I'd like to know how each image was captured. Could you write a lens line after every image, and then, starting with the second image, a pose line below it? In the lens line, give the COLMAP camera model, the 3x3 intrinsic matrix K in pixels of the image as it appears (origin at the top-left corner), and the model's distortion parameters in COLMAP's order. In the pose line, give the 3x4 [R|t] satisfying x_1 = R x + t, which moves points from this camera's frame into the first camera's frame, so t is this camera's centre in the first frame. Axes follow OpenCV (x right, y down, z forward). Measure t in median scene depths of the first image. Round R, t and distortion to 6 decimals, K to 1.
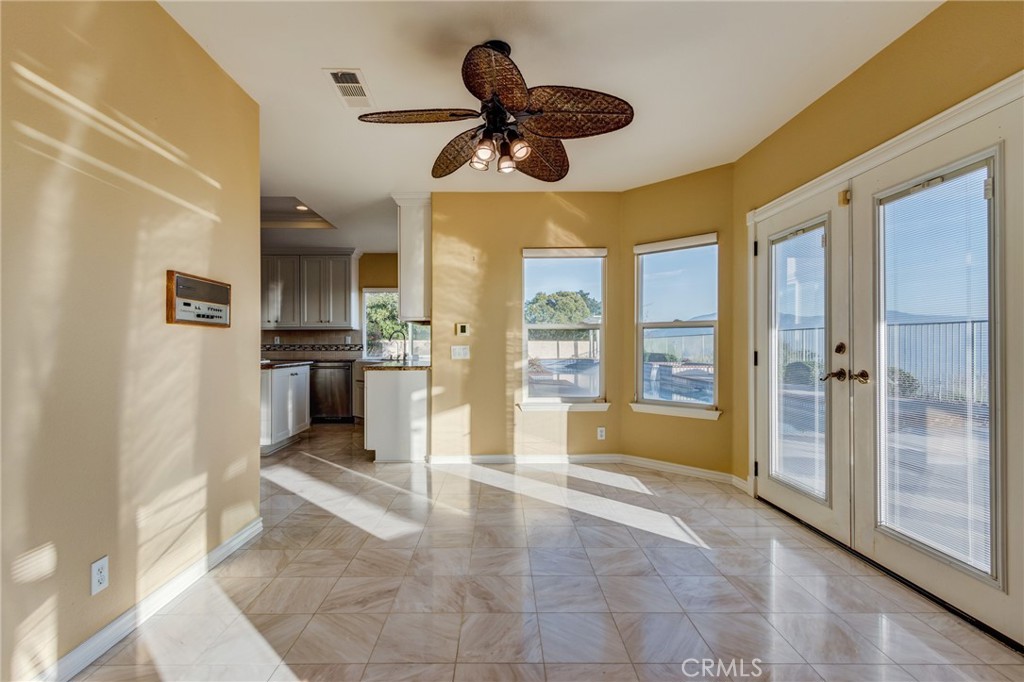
lens RADIAL K [[465.8, 0, 500.4], [0, 465.8, 345.5], [0, 0, 1]] dist [0.013867, -0.005894]
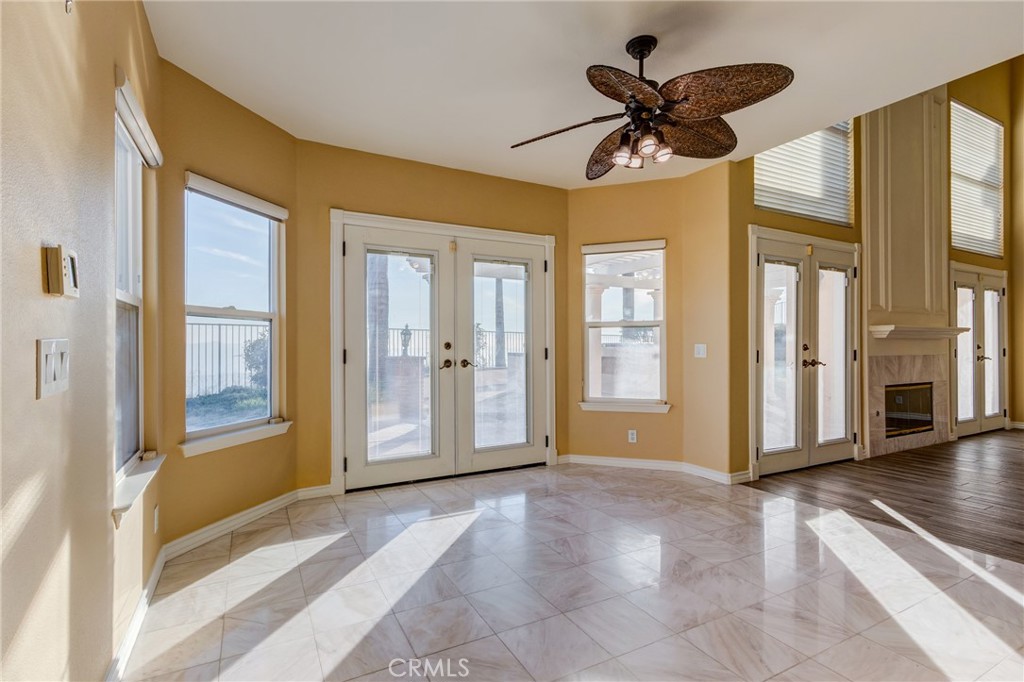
lens RADIAL K [[465.8, 0, 500.4], [0, 465.8, 345.5], [0, 0, 1]] dist [0.013867, -0.005894]
pose [[-0.459419, 0.003774, 0.888212, -0.636307], [0.002626, 0.999992, -0.002891, 0.008881], [-0.888216, 0.001004, -0.459426, 1.455083]]
